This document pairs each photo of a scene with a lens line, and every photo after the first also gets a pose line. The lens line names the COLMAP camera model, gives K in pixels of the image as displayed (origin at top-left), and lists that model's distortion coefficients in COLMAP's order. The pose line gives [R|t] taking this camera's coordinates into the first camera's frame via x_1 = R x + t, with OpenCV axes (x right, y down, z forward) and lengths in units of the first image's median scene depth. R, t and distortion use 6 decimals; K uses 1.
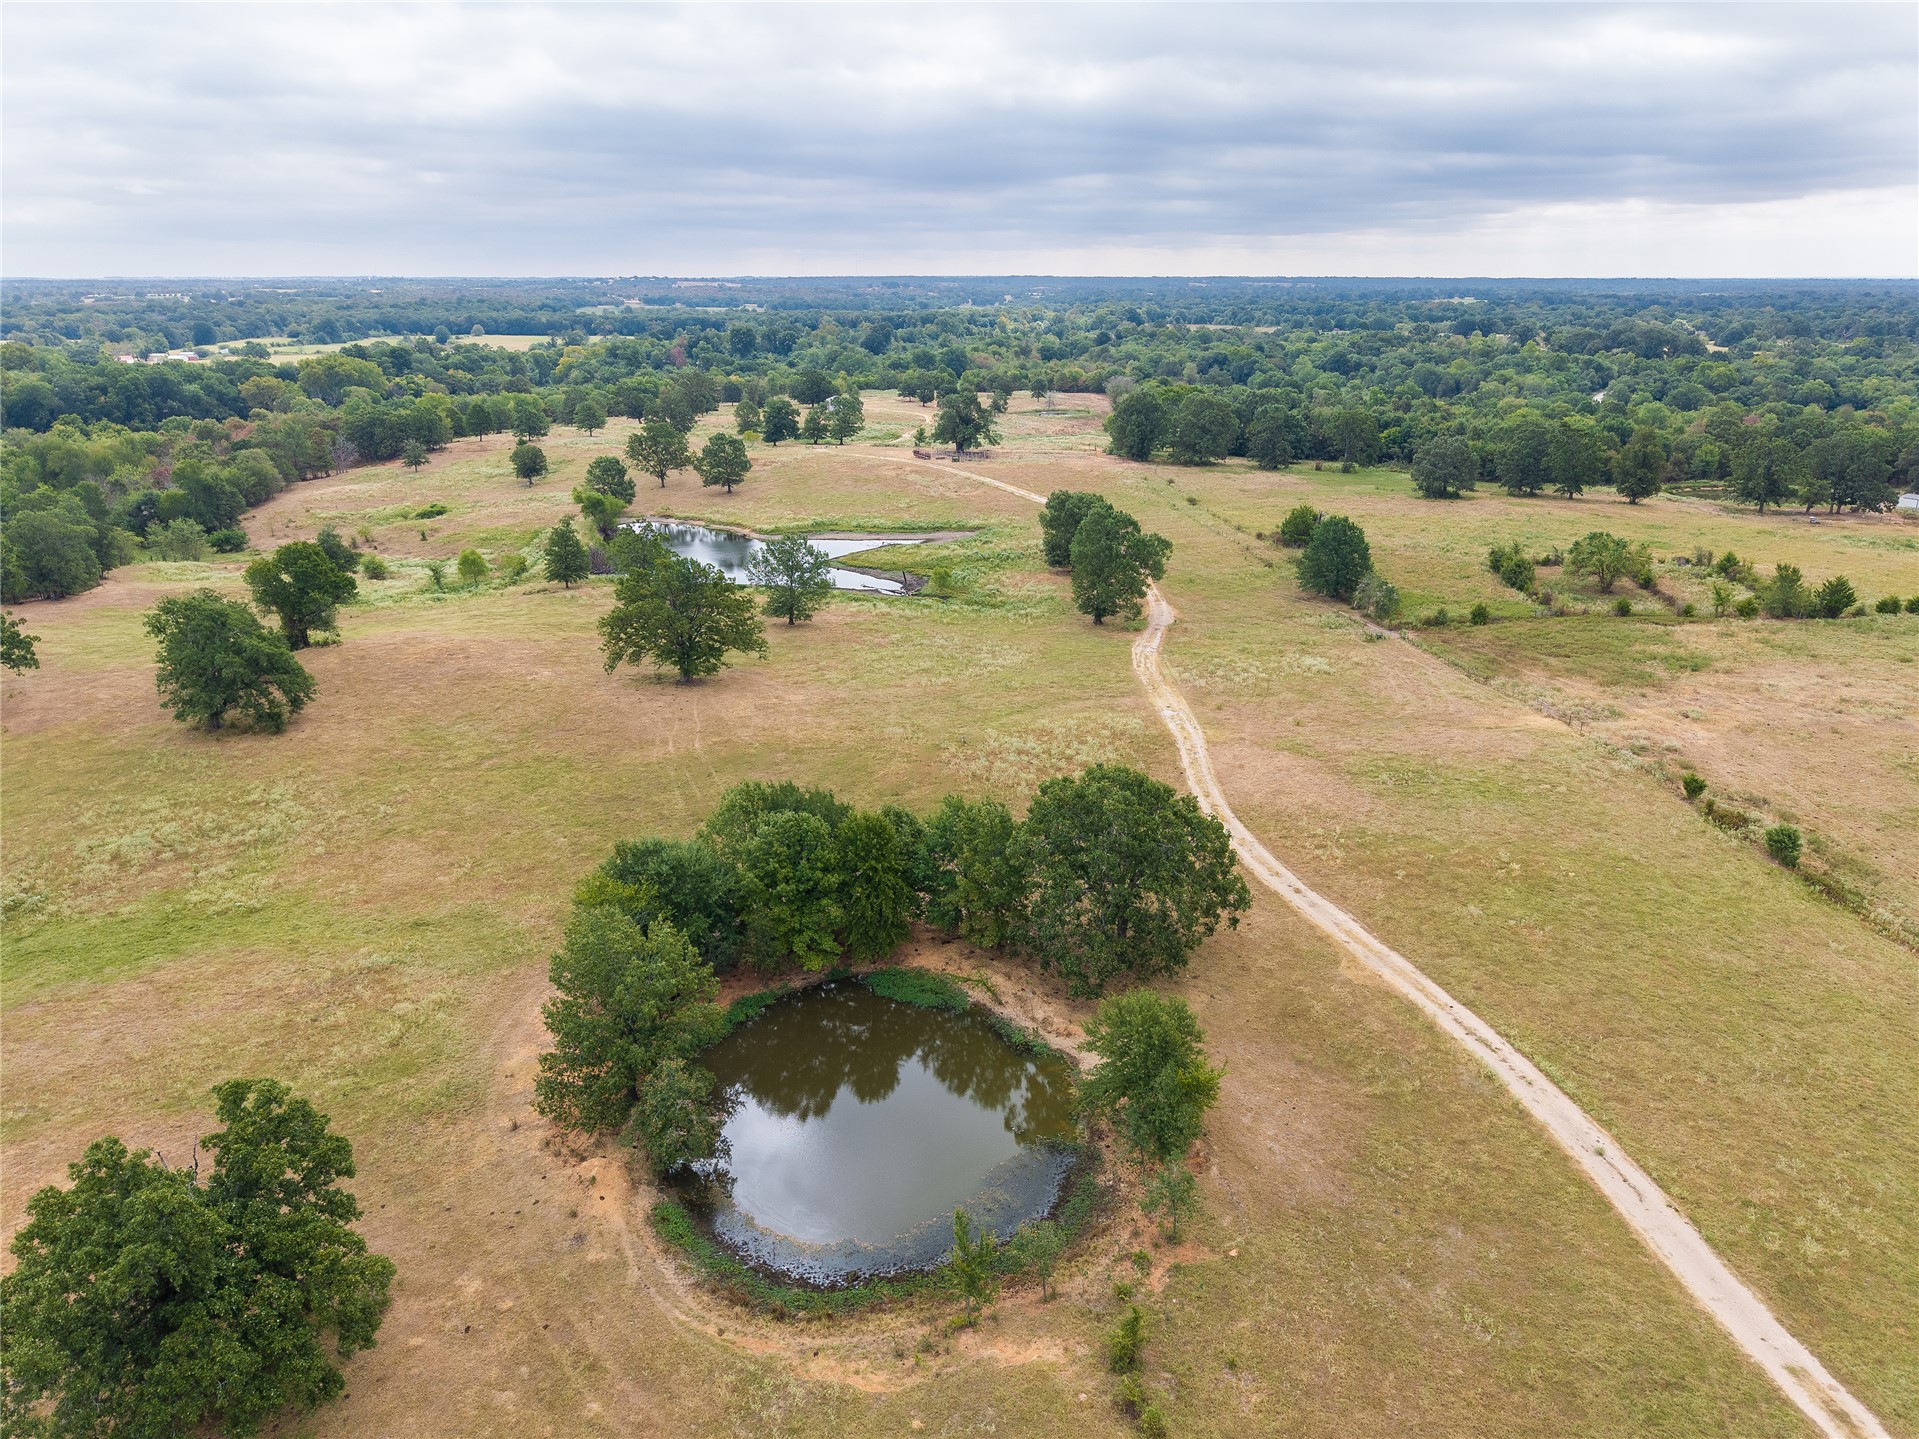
lens RADIAL K [[1278.9, 0, 959.5], [0, 1278.9, 719.5], [0, 0, 1]] dist [0.057030, -0.080677]
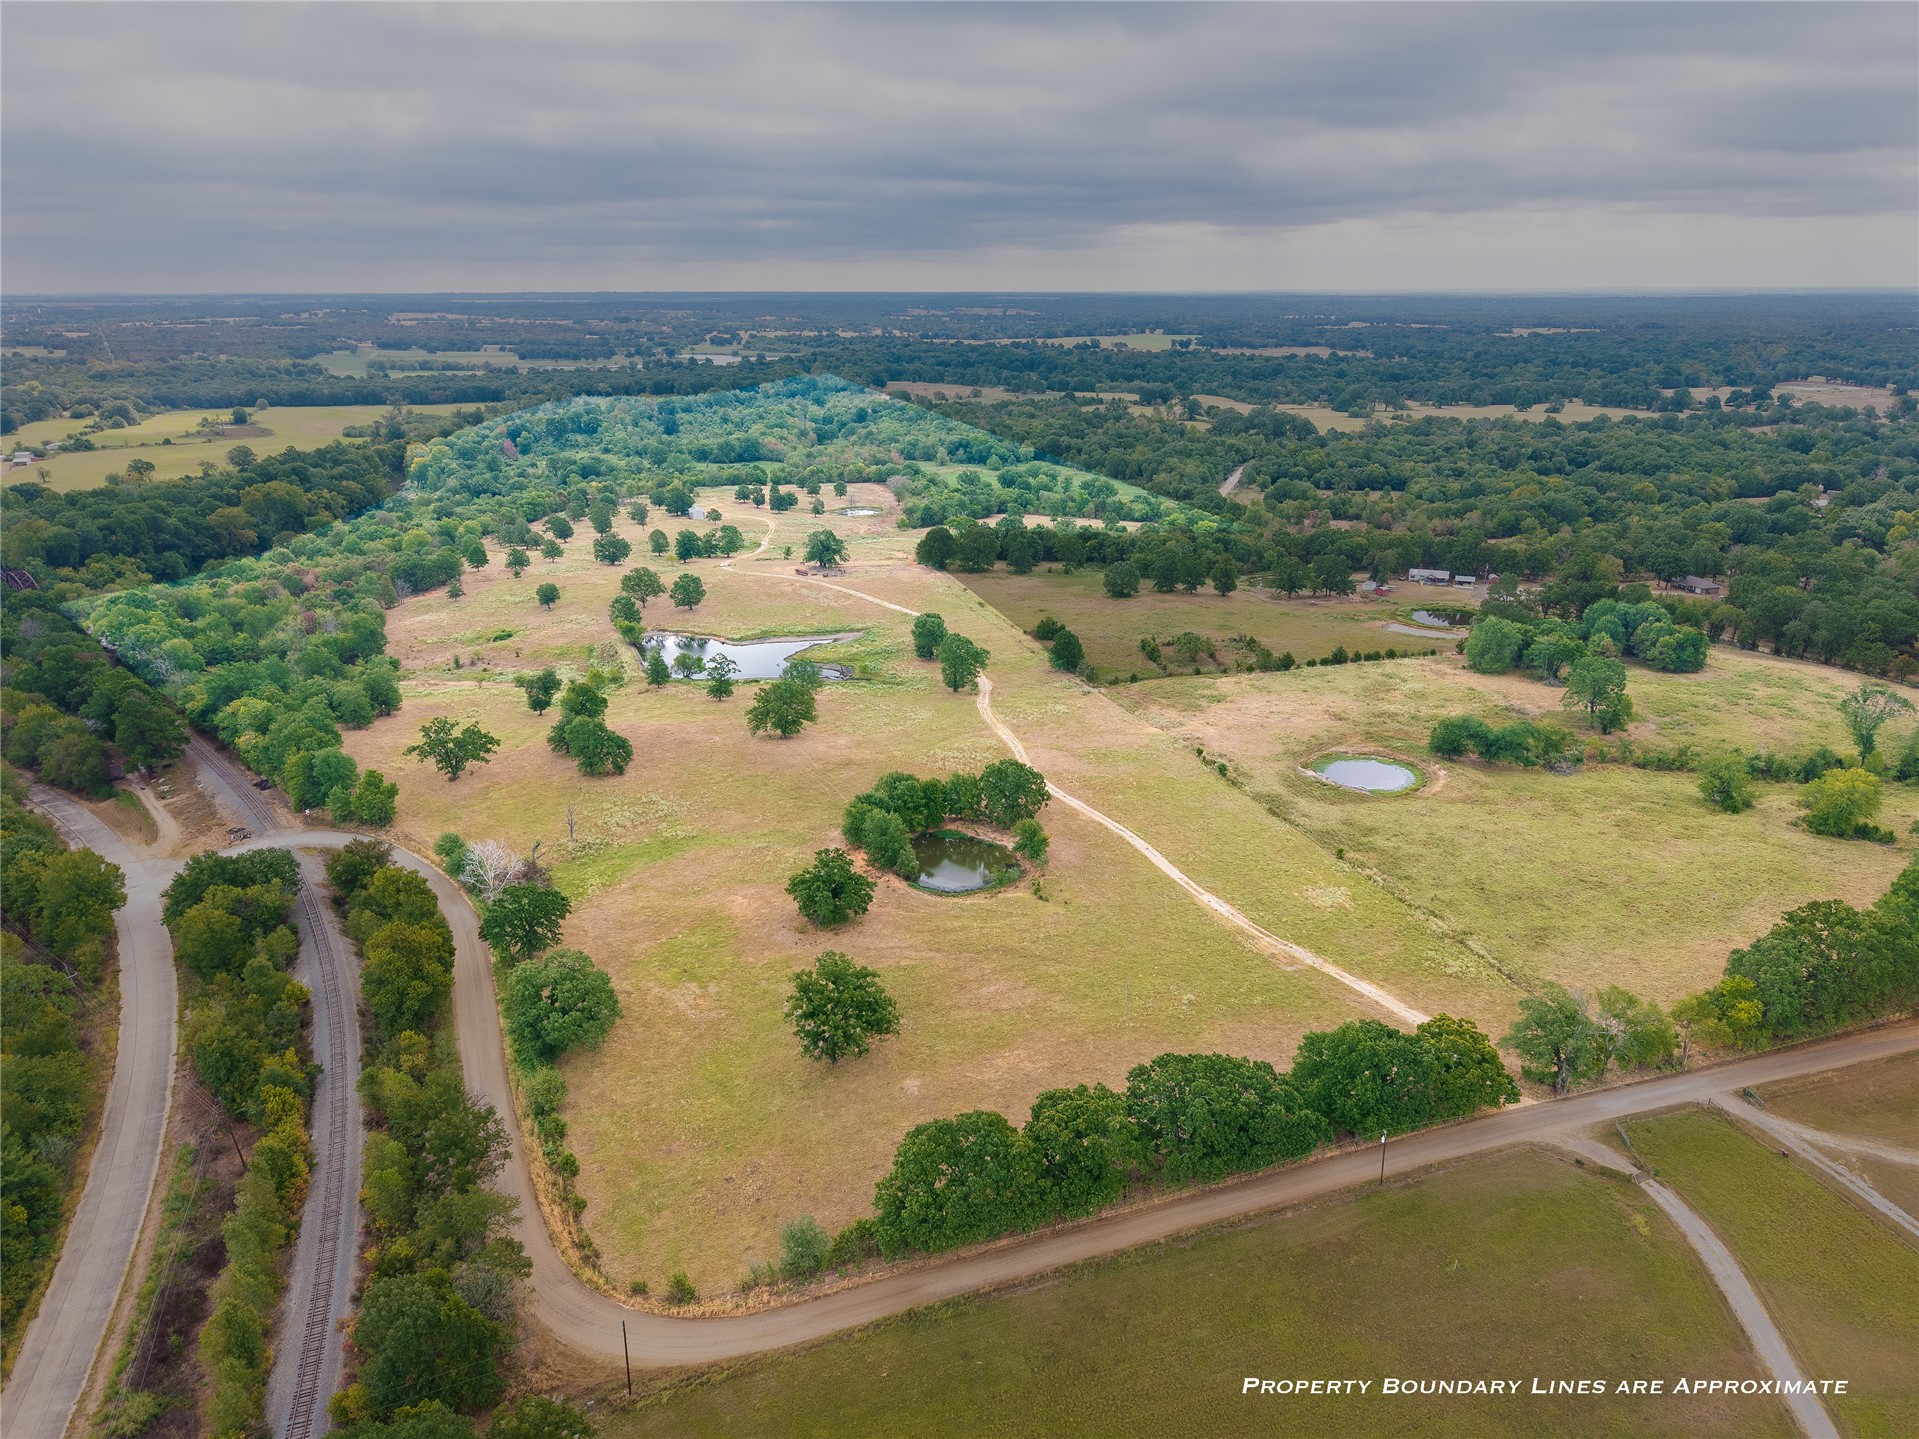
lens RADIAL K [[1278.9, 0, 959.5], [0, 1278.9, 719.5], [0, 0, 1]] dist [0.057030, -0.080677]
pose [[0.978132, -0.068523, 0.196372, -0.263591], [0.069904, 0.997554, -0.000103, -0.029517], [-0.195885, 0.013828, 0.980529, -0.899901]]
